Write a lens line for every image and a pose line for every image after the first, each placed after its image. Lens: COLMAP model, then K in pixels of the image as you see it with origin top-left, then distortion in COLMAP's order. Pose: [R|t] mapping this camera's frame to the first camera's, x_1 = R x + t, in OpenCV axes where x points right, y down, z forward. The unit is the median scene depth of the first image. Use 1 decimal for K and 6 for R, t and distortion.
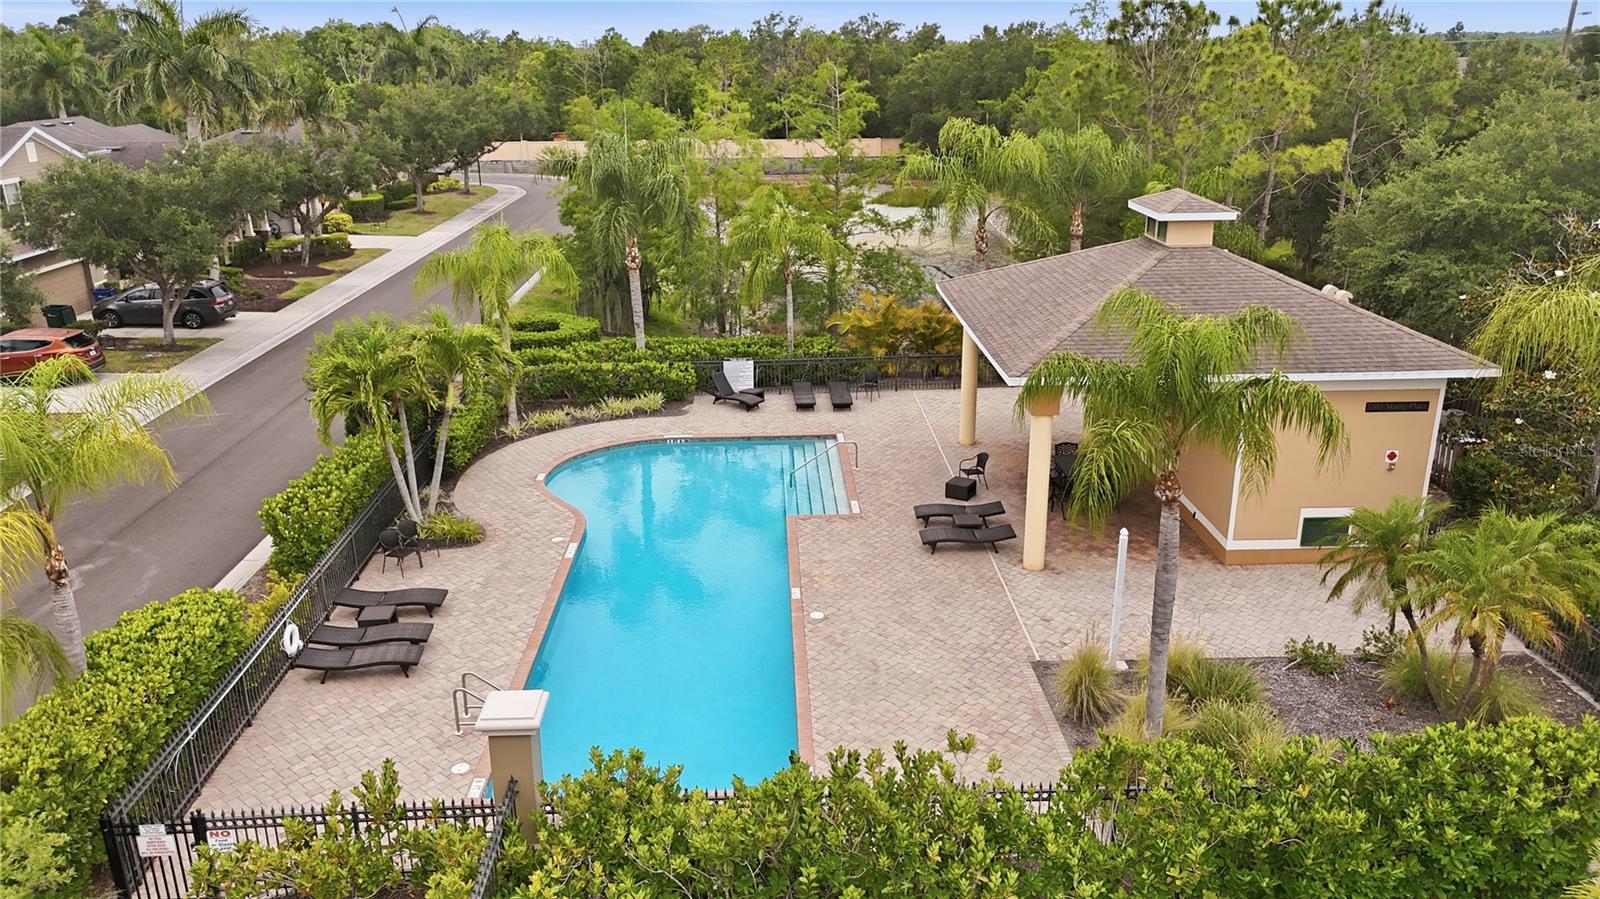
lens RADIAL K [[1176.8, 0, 773.1], [0, 1176.8, 488.9], [0, 0, 1]] dist [0.052362, -0.031773]
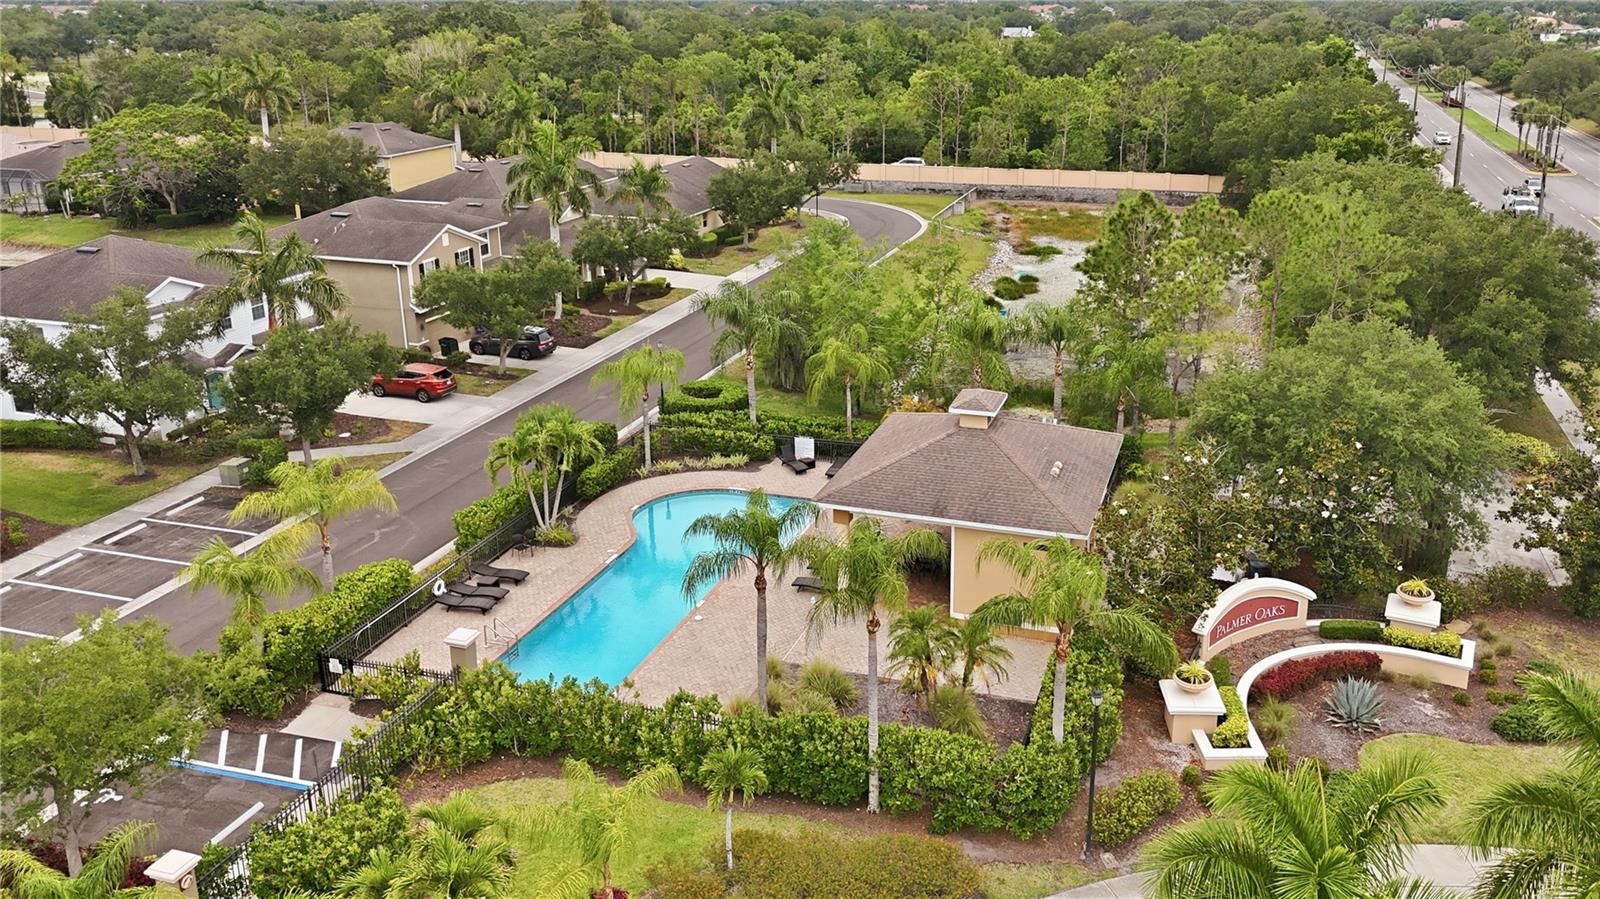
lens RADIAL K [[1176.8, 0, 804.9], [0, 1176.8, 449.0], [0, 0, 1]] dist [0.052362, -0.031773]
pose [[0.943230, 0.115641, -0.311359, 0.551836], [-0.117169, 0.993015, 0.013863, -0.147386], [0.310787, 0.023406, 0.950191, -0.514126]]
